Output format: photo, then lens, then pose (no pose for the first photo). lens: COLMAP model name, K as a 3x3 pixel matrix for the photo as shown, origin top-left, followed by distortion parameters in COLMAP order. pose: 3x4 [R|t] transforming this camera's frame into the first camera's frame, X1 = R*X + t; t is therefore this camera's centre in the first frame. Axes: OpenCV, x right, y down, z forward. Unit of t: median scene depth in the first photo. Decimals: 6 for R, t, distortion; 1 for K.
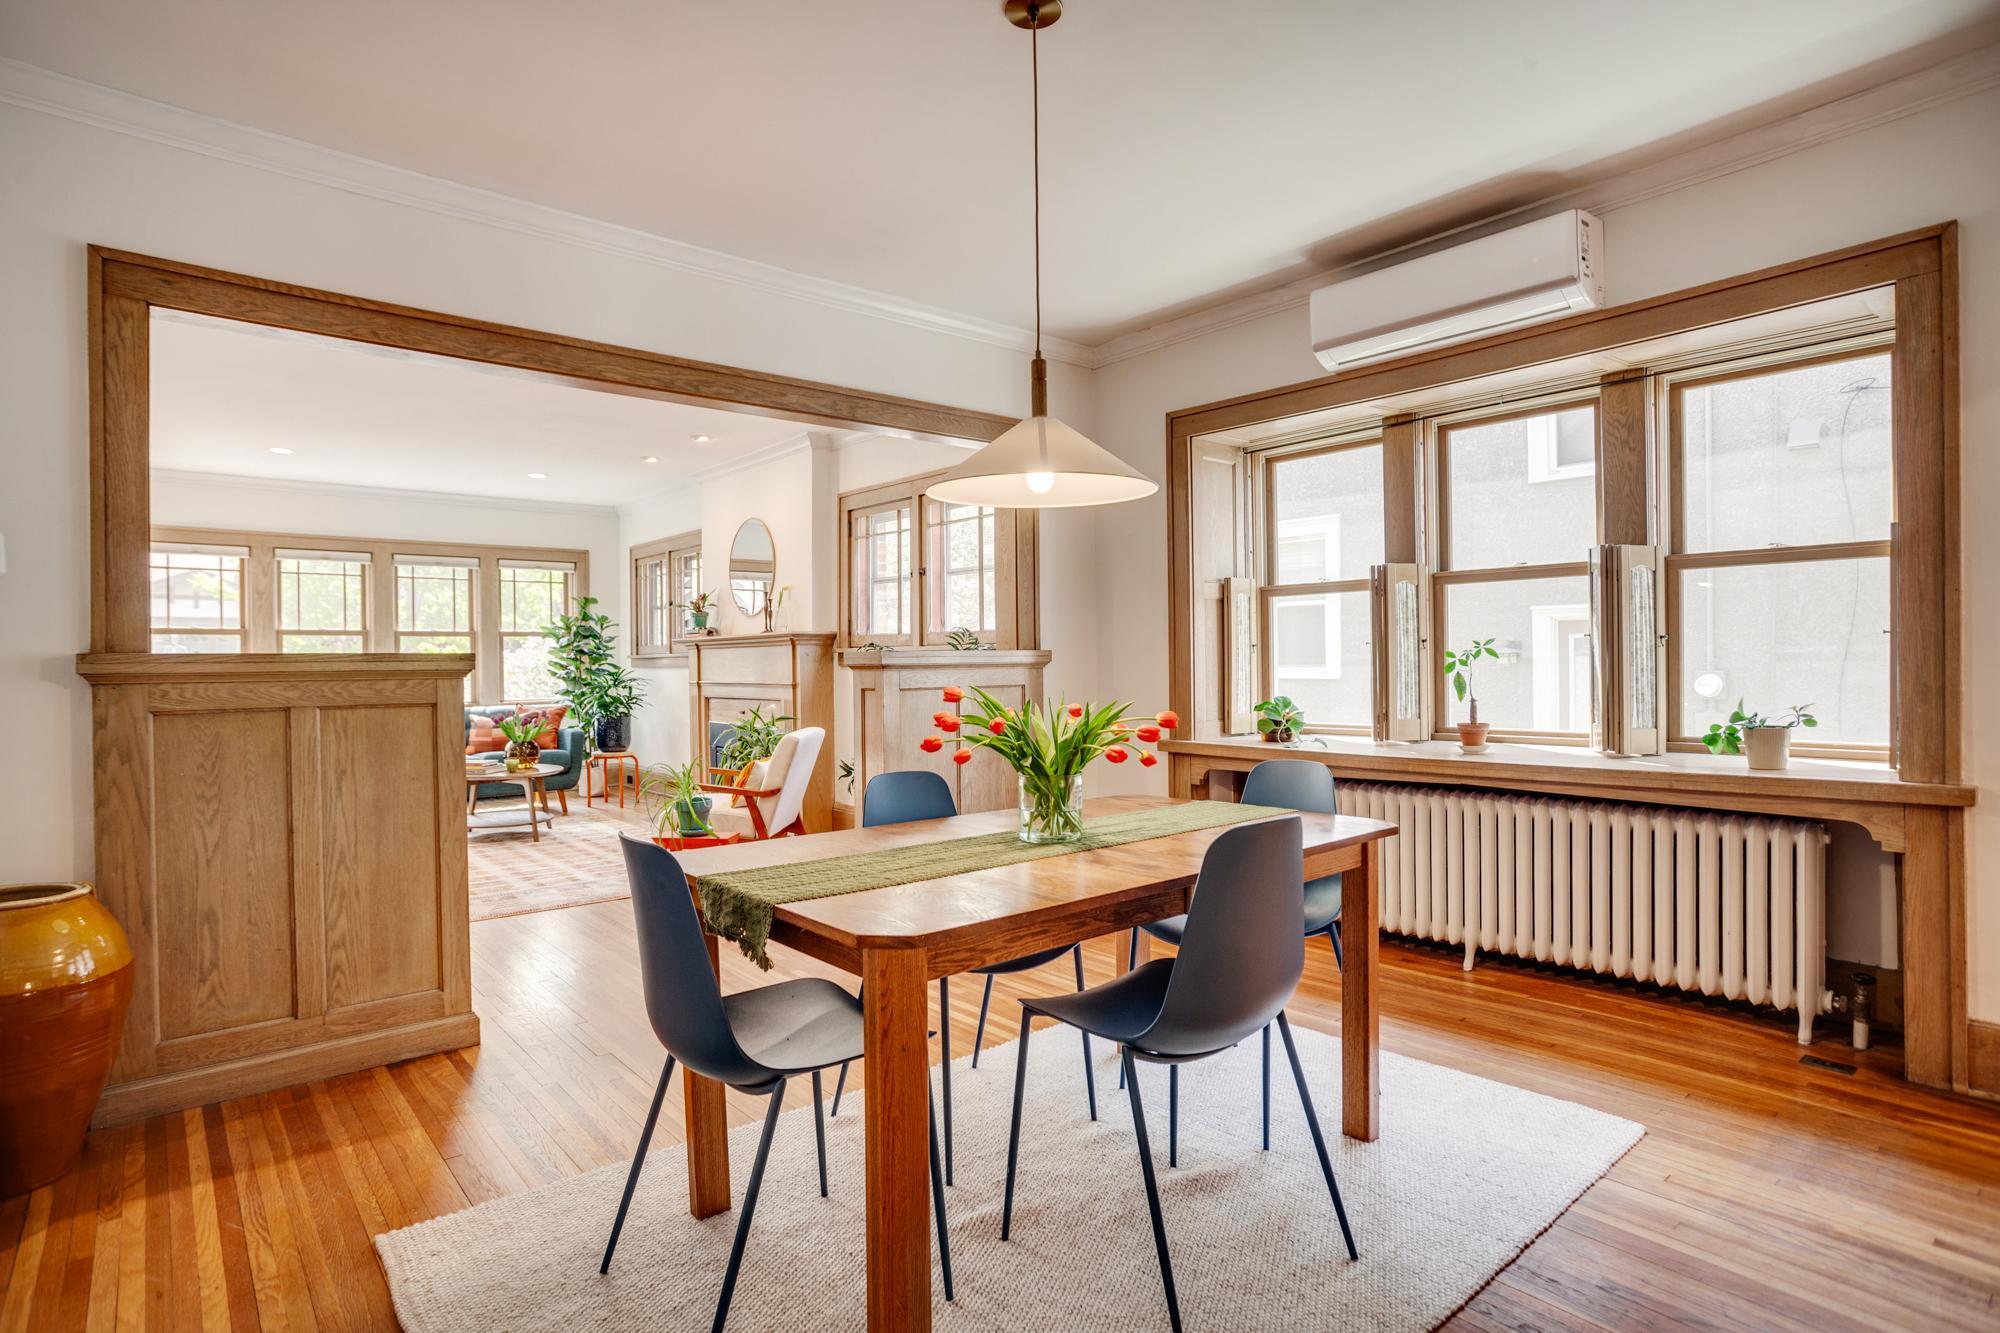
lens RADIAL K [[993.5, 0, 964.9], [0, 993.5, 660.9], [0, 0, 1]] dist [-0.031030, 0.009880]
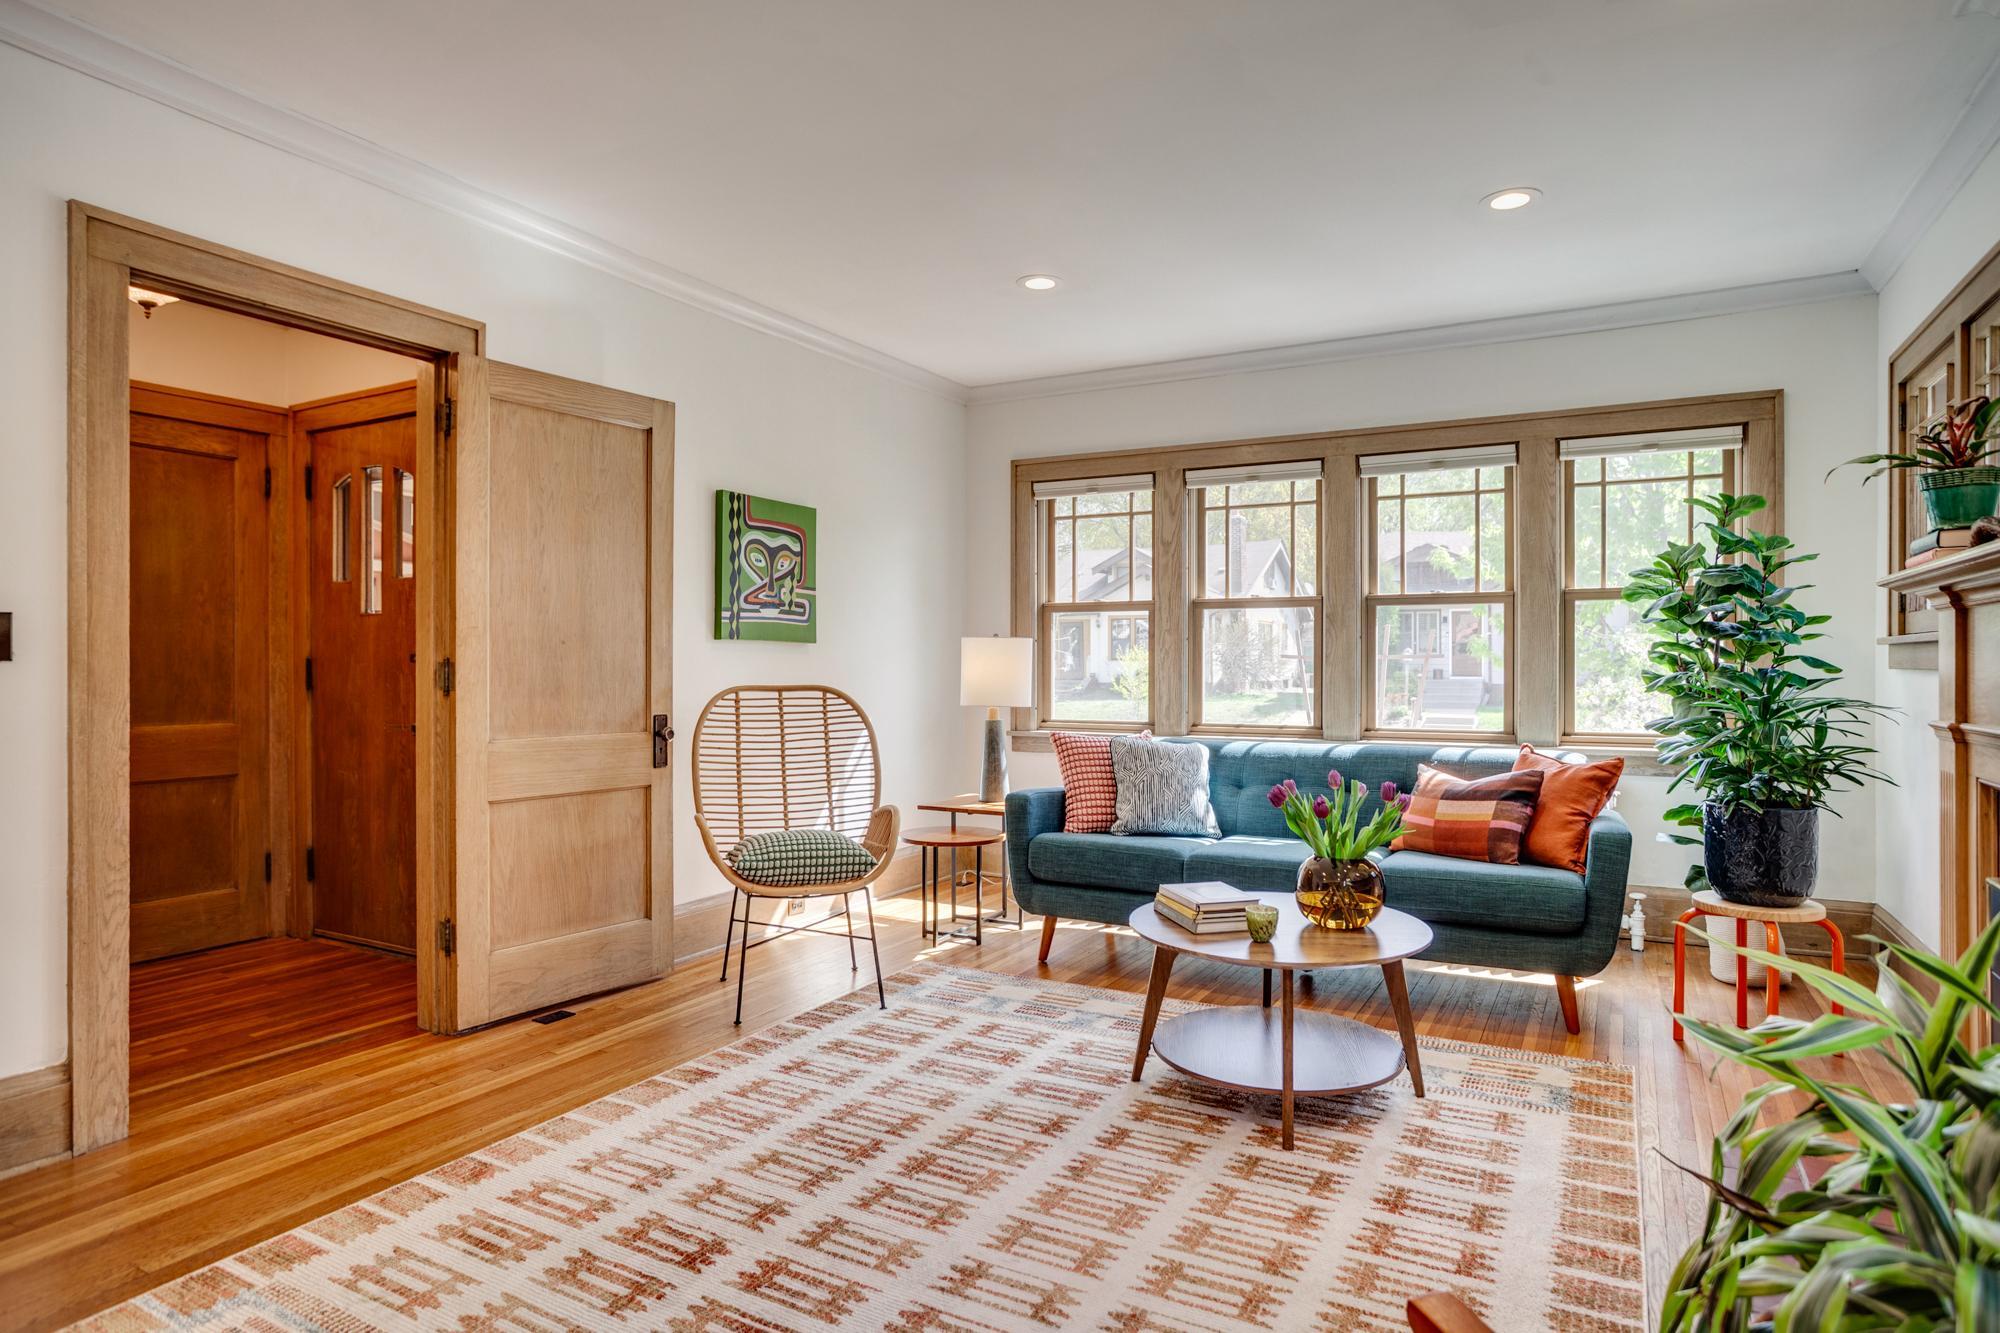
lens RADIAL K [[1118.3, 0, 995.1], [0, 1118.3, 662.0], [0, 0, 1]] dist [-0.048512, 0.017271]
pose [[0.365467, 0.009782, -0.930773, -0.076935], [-0.003268, 0.999952, 0.009226, 0.001626], [0.930819, -0.000330, 0.365481, 0.584643]]
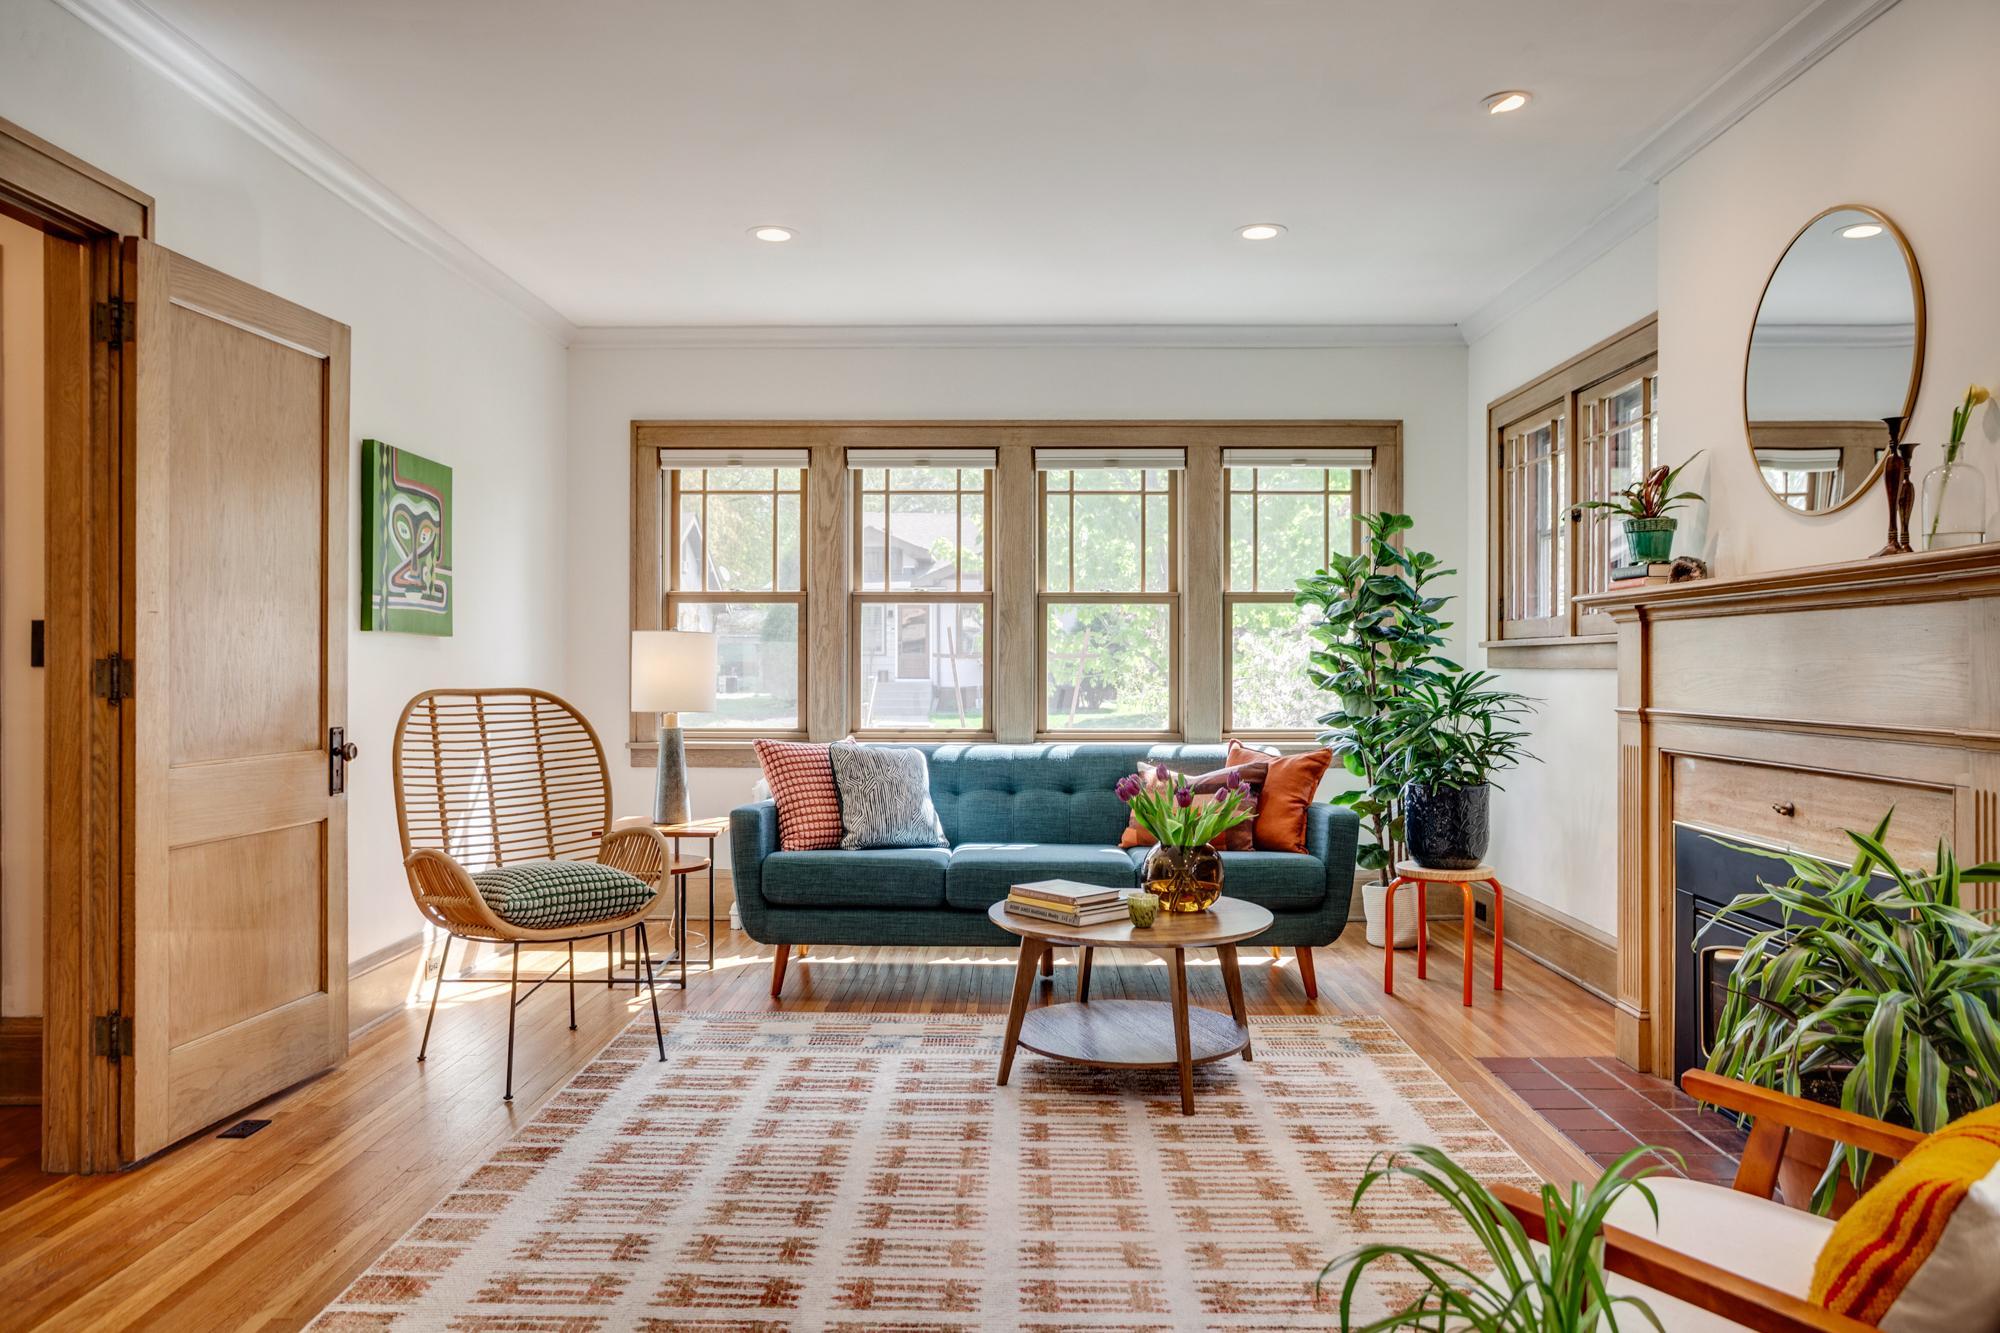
lens RADIAL K [[1387.3, 0, 990.7], [0, 1387.3, 663.6], [0, 0, 1]] dist [-0.045441, 0.041738]
pose [[0.758624, 0.012211, -0.651414, -0.110538], [-0.009528, 0.999925, 0.007648, 0.002239], [0.651459, 0.000405, 0.758684, 0.417814]]
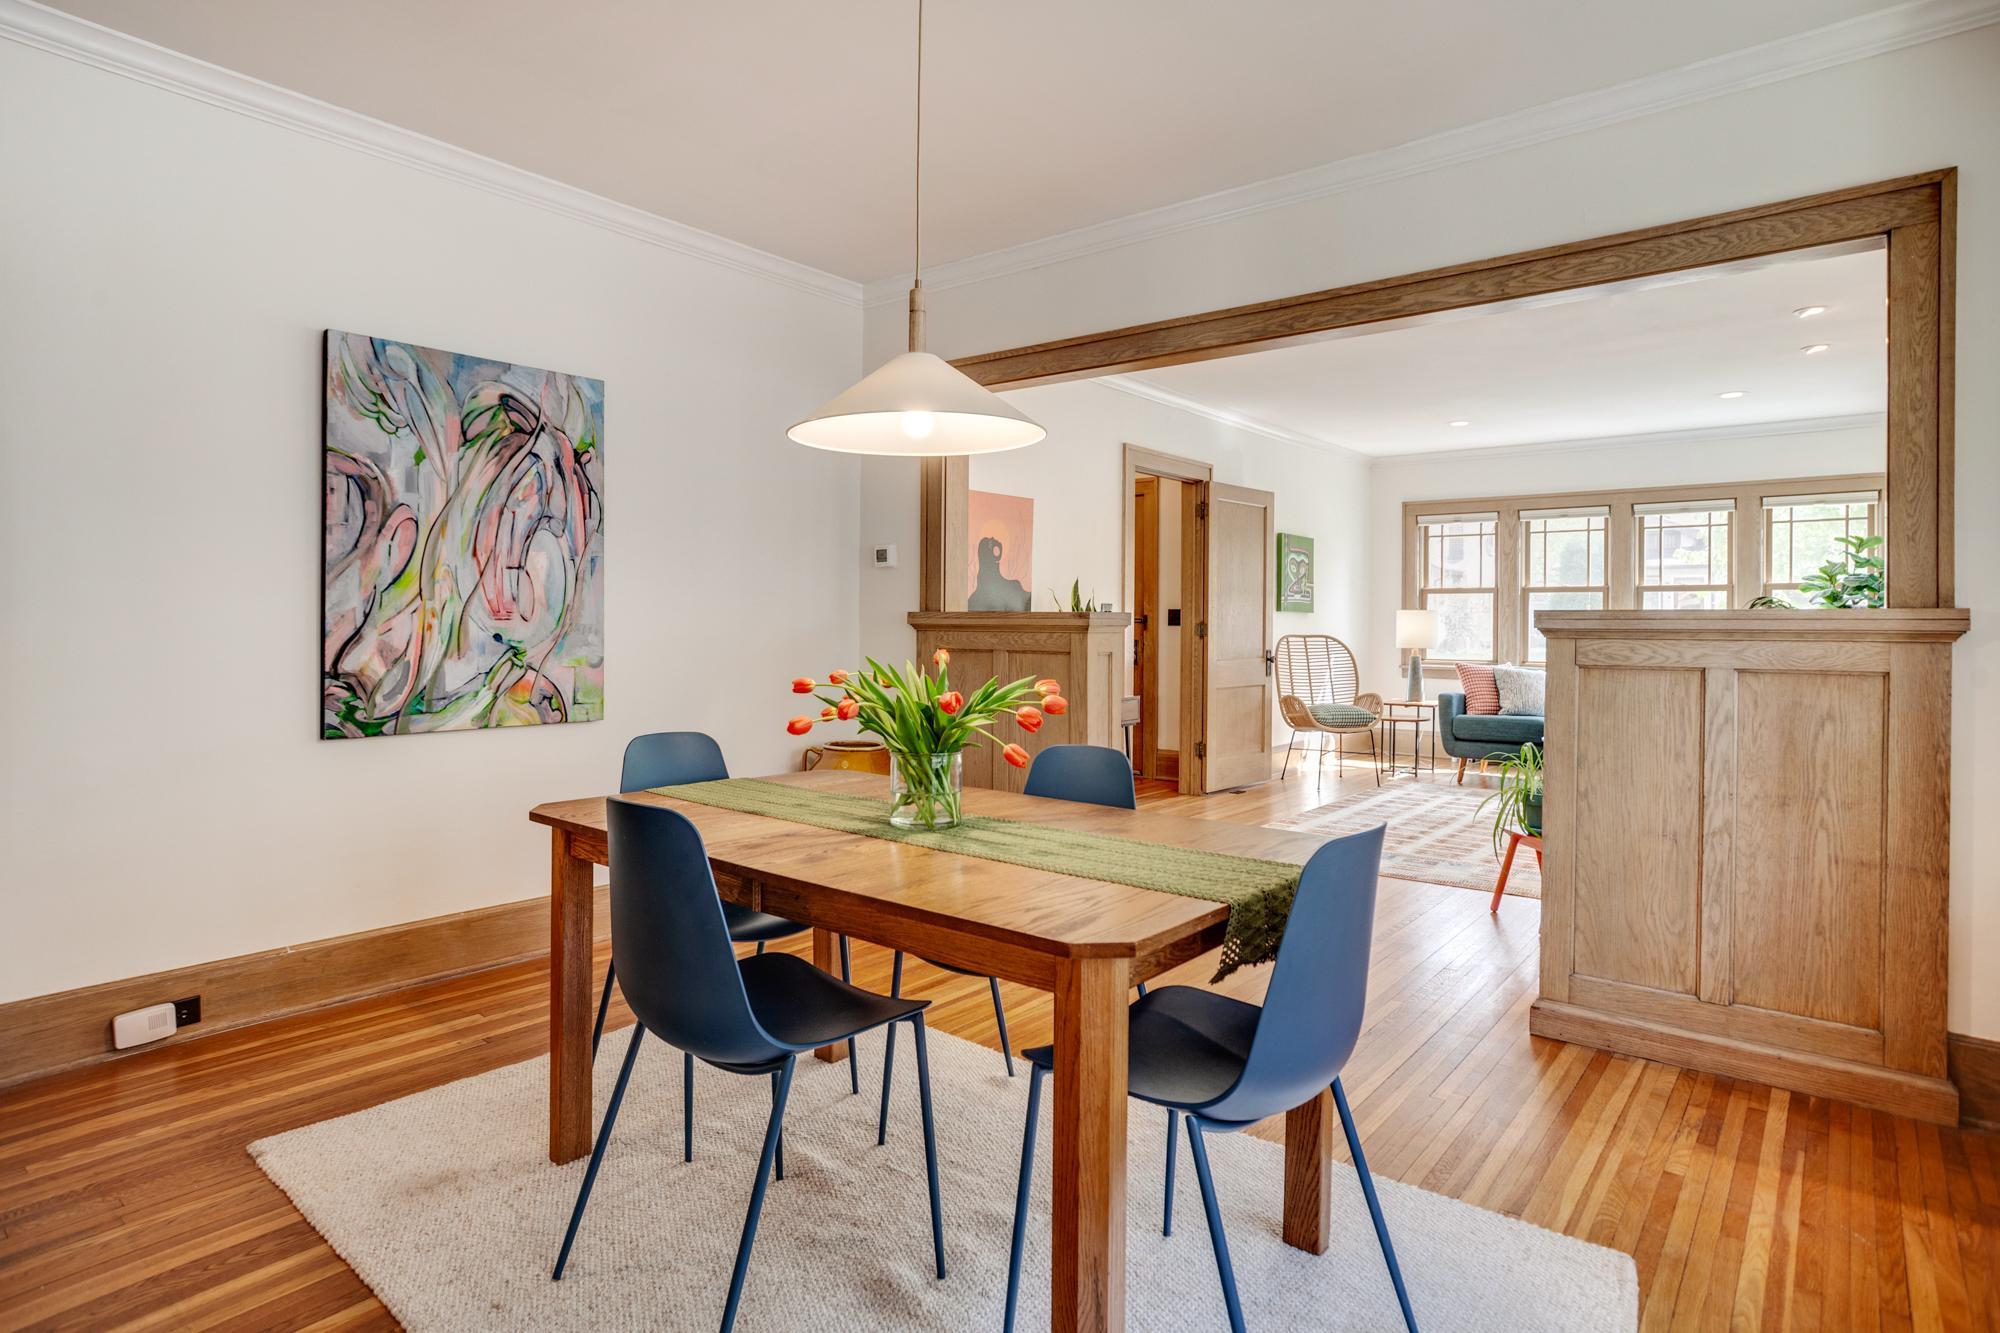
lens RADIAL K [[1049.1, 0, 1047.7], [0, 1049.1, 622.8], [0, 0, 1]] dist [-0.000721, -0.000685]
pose [[0.229782, 0.013321, -0.973151, 0.262524], [-0.007330, 0.999902, 0.011956, -0.003532], [0.973214, 0.004386, 0.229857, 0.229657]]
